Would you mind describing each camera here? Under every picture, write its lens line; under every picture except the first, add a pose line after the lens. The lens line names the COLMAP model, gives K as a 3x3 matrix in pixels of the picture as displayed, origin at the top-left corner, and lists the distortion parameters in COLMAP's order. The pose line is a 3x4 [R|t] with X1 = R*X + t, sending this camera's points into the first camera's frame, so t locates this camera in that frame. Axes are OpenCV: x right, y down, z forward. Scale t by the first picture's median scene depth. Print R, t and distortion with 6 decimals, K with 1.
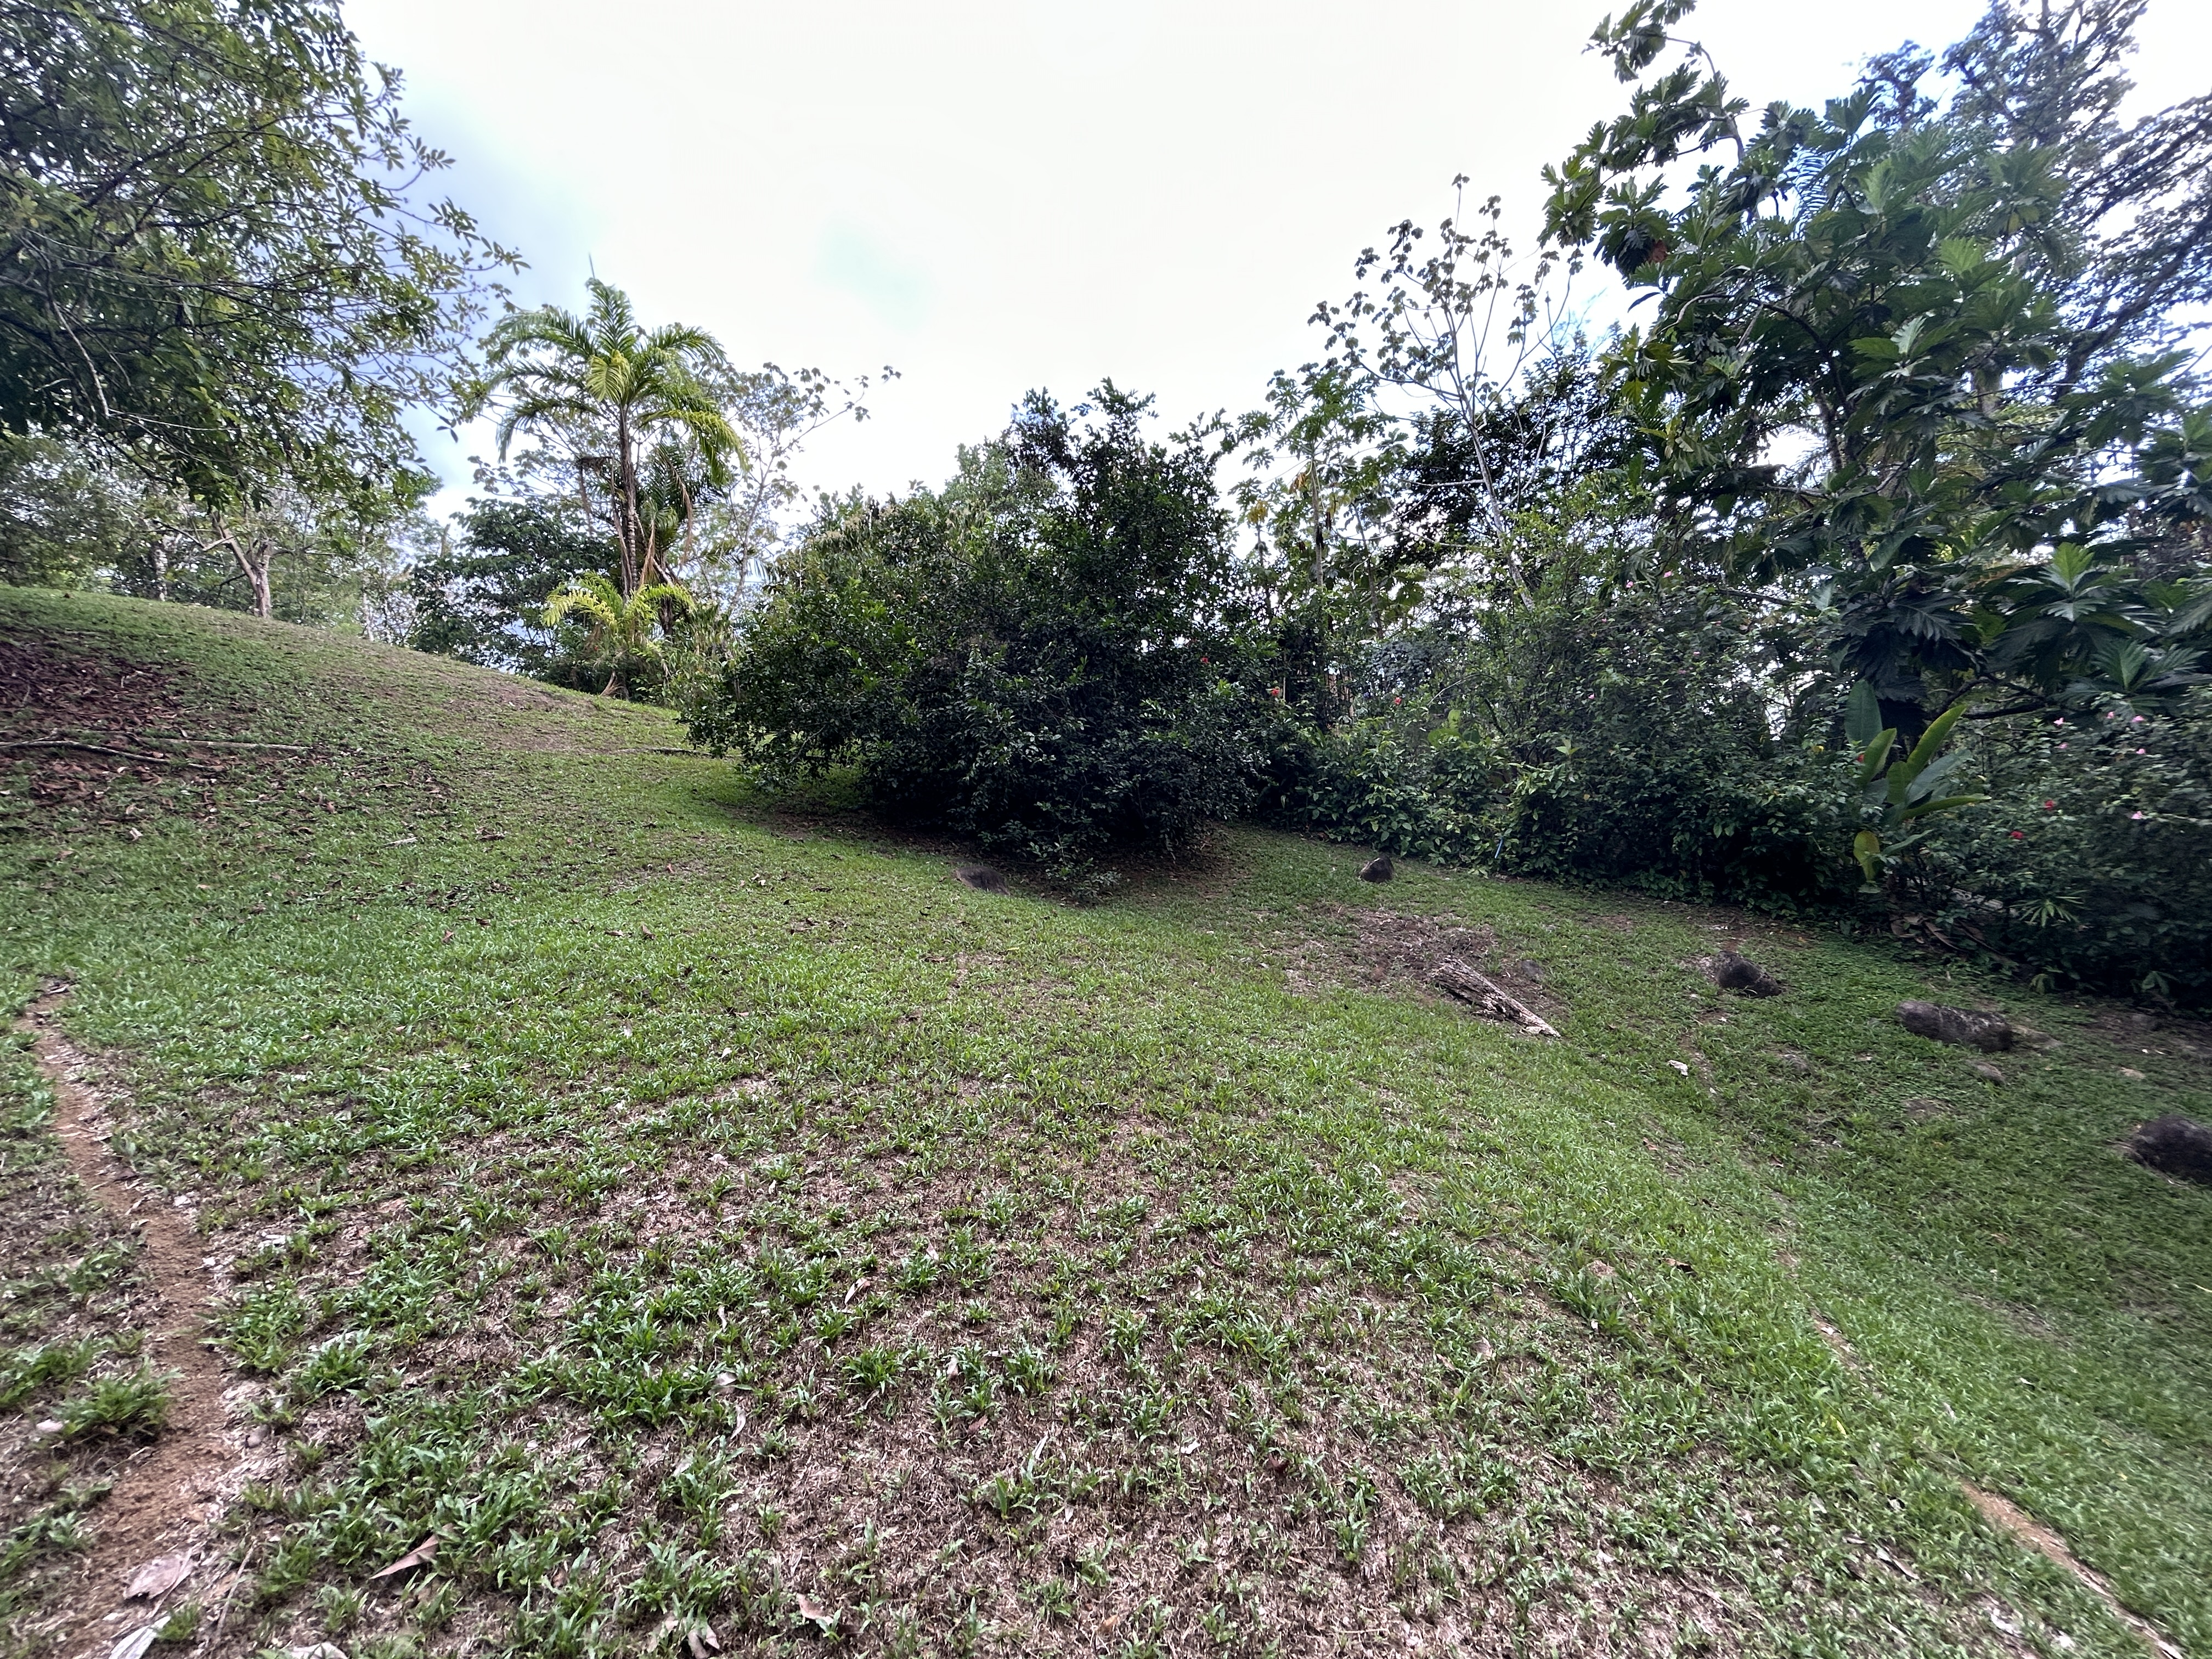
lens RADIAL K [[891.3, 0, 1108.1], [0, 891.3, 829.9], [0, 0, 1]] dist [-0.002915, 0.001589]
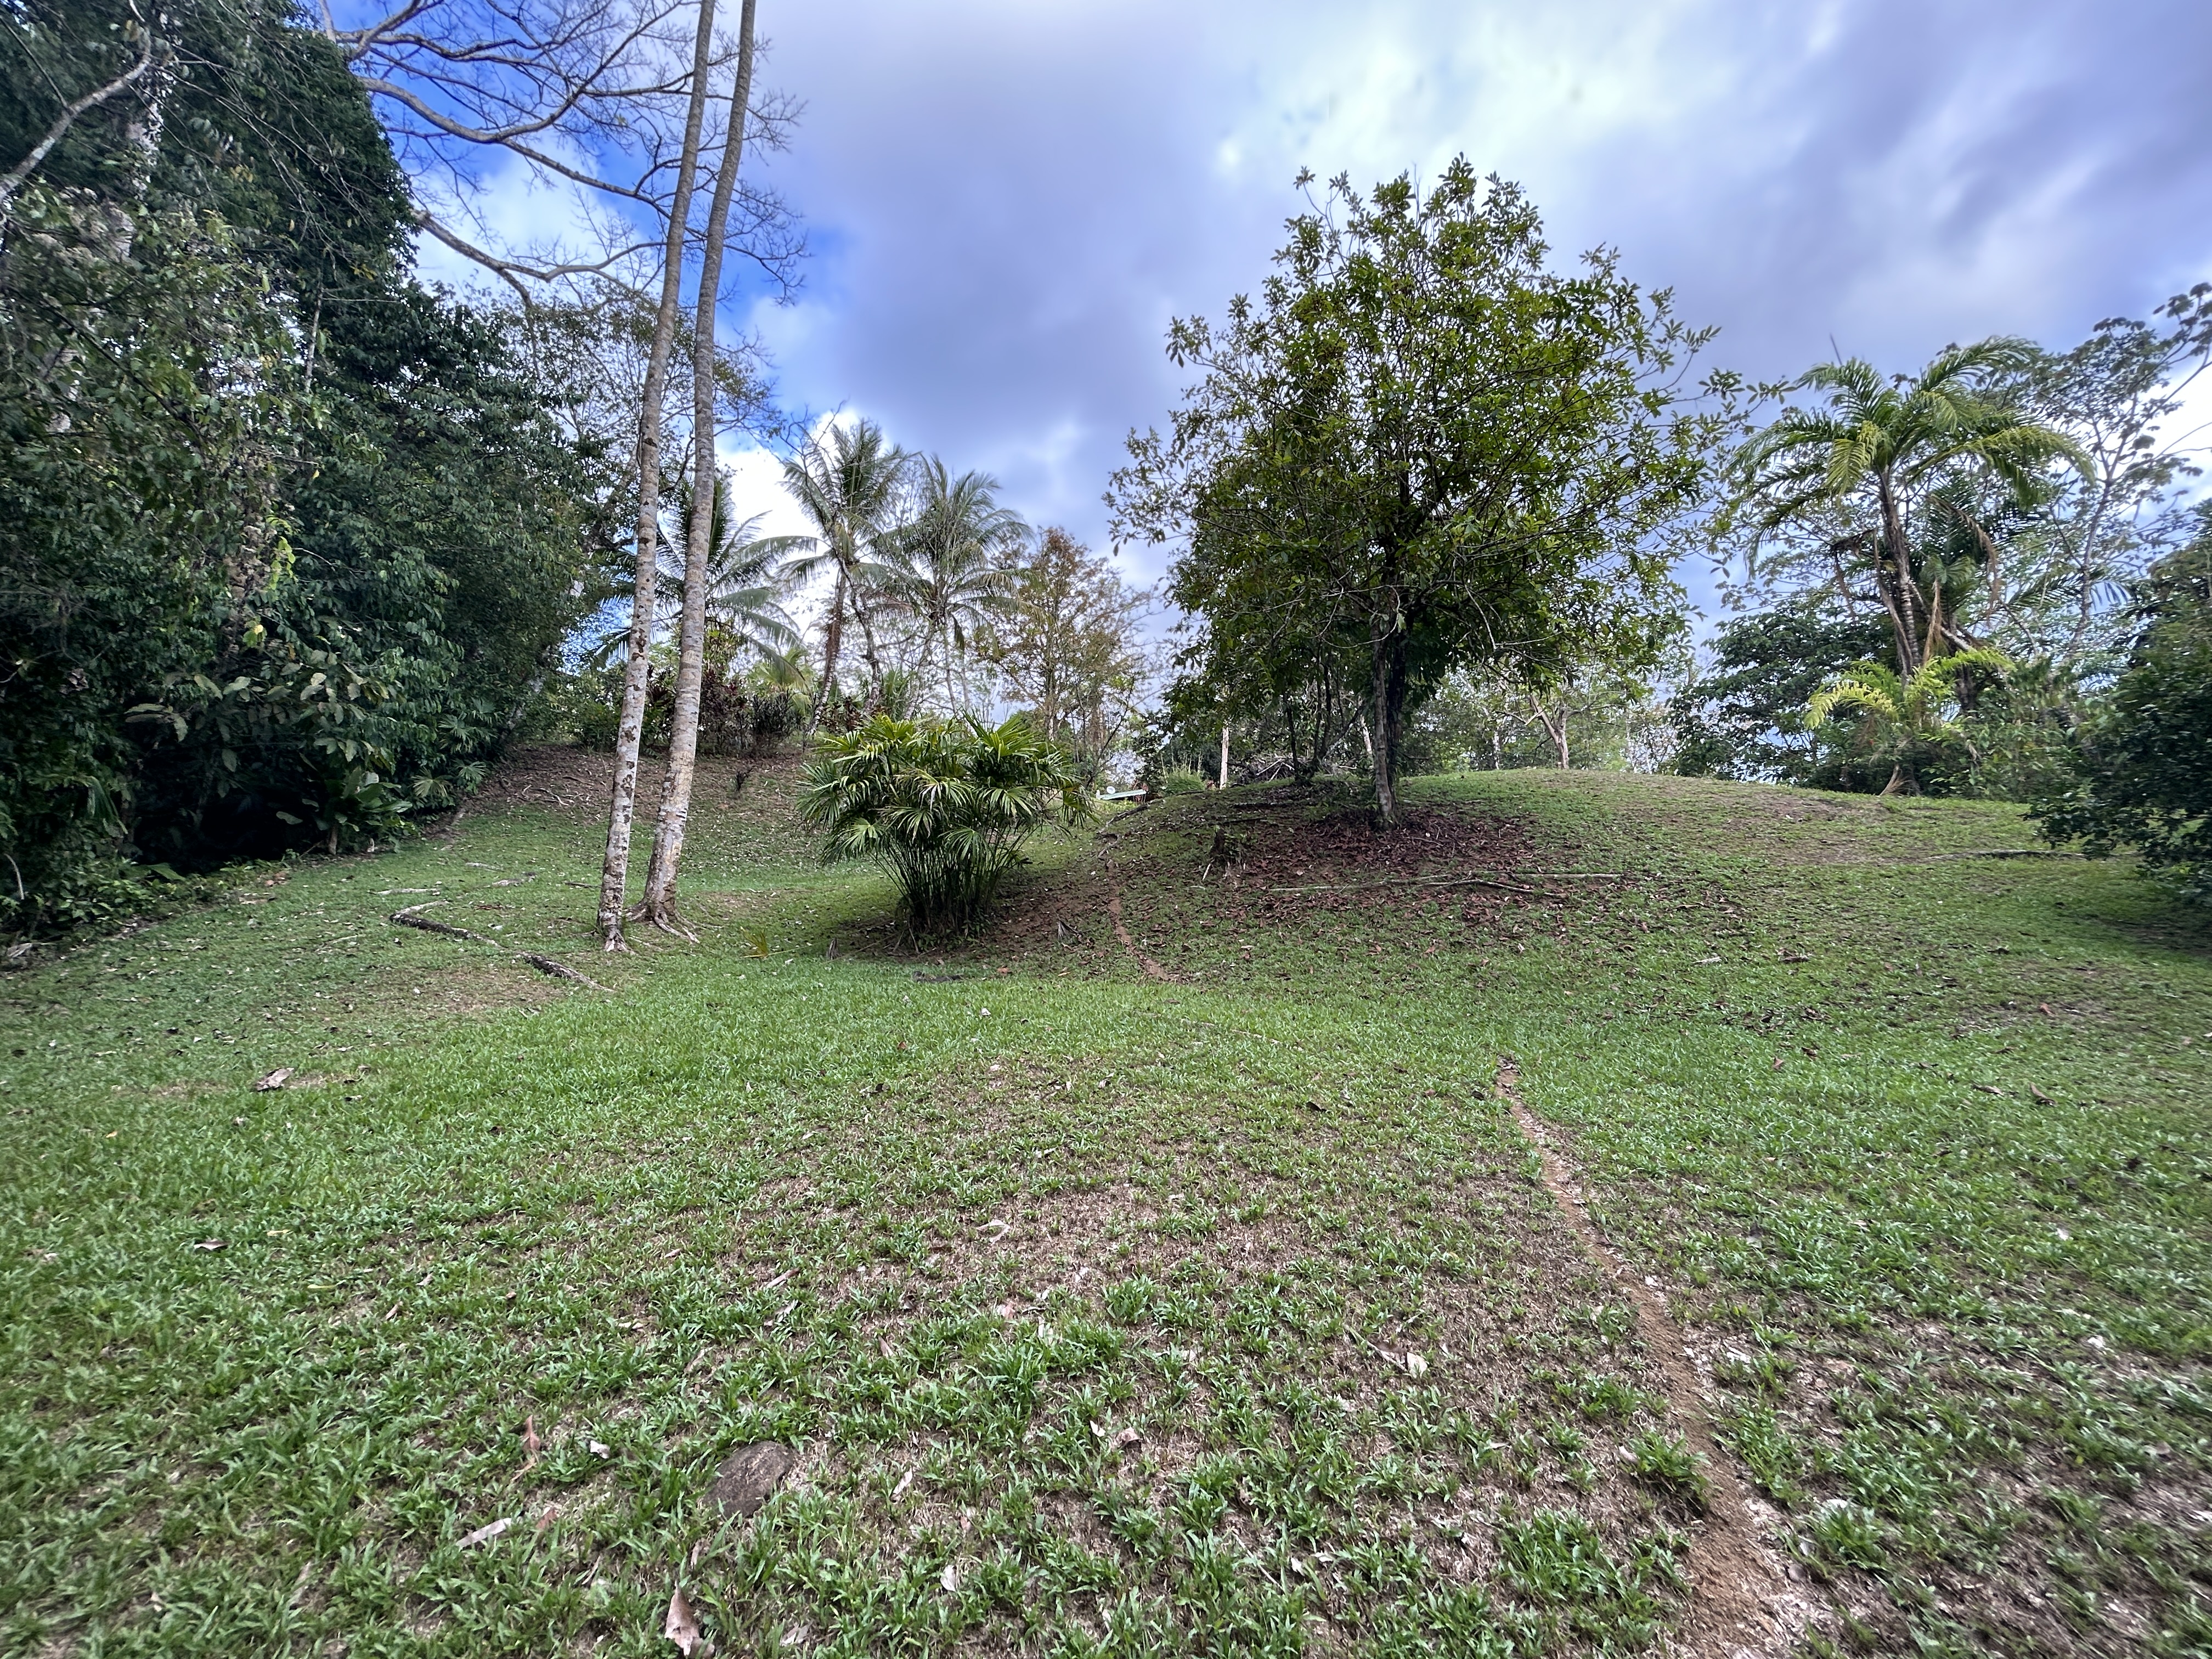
lens RADIAL K [[891.3, 0, 1108.1], [0, 891.3, 829.9], [0, 0, 1]] dist [-0.002915, 0.001589]
pose [[0.341534, -0.096031, -0.934951, -0.012279], [-0.020843, 0.993748, -0.109684, -0.003499], [0.939638, 0.056948, 0.337397, -0.010872]]
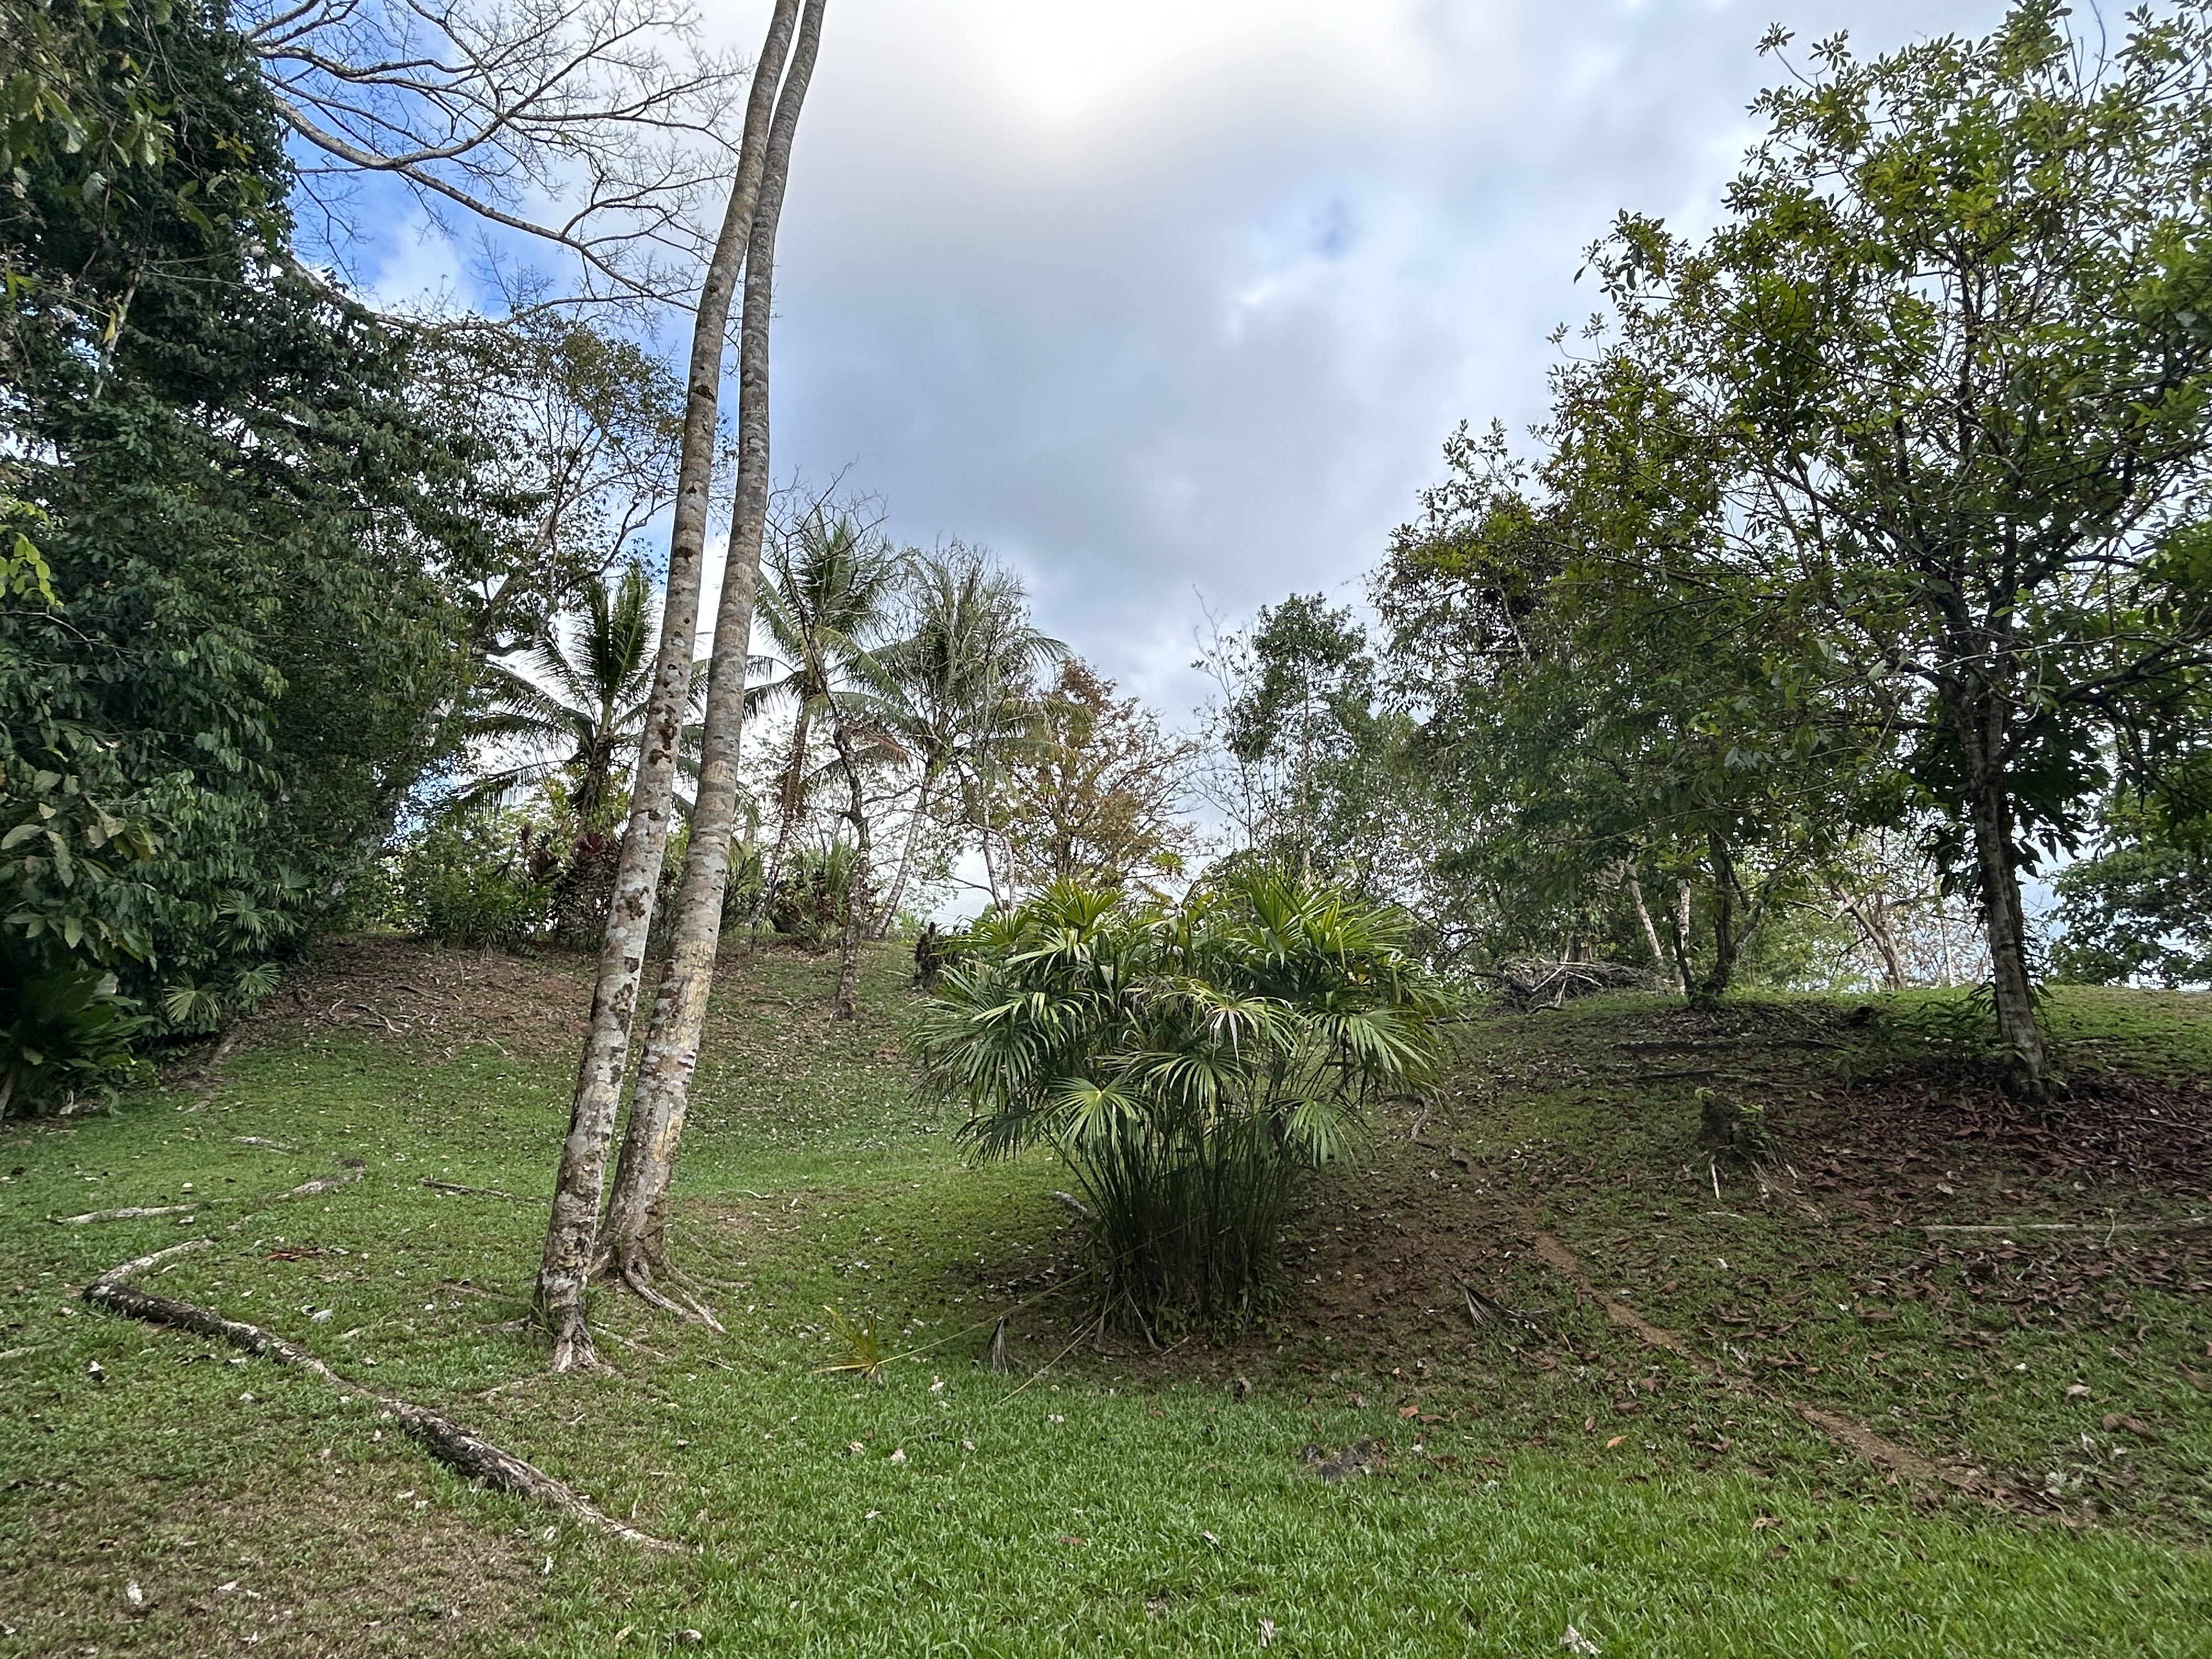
lens RADIAL K [[1161.3, 0, 1106.0], [0, 1161.3, 829.5], [0, 0, 1]] dist [0.000659, 0.002655]
pose [[0.367392, -0.273827, -0.888843, -0.359086], [-0.023066, 0.952701, -0.303033, -0.046898], [0.929780, 0.131834, 0.343699, -0.143907]]
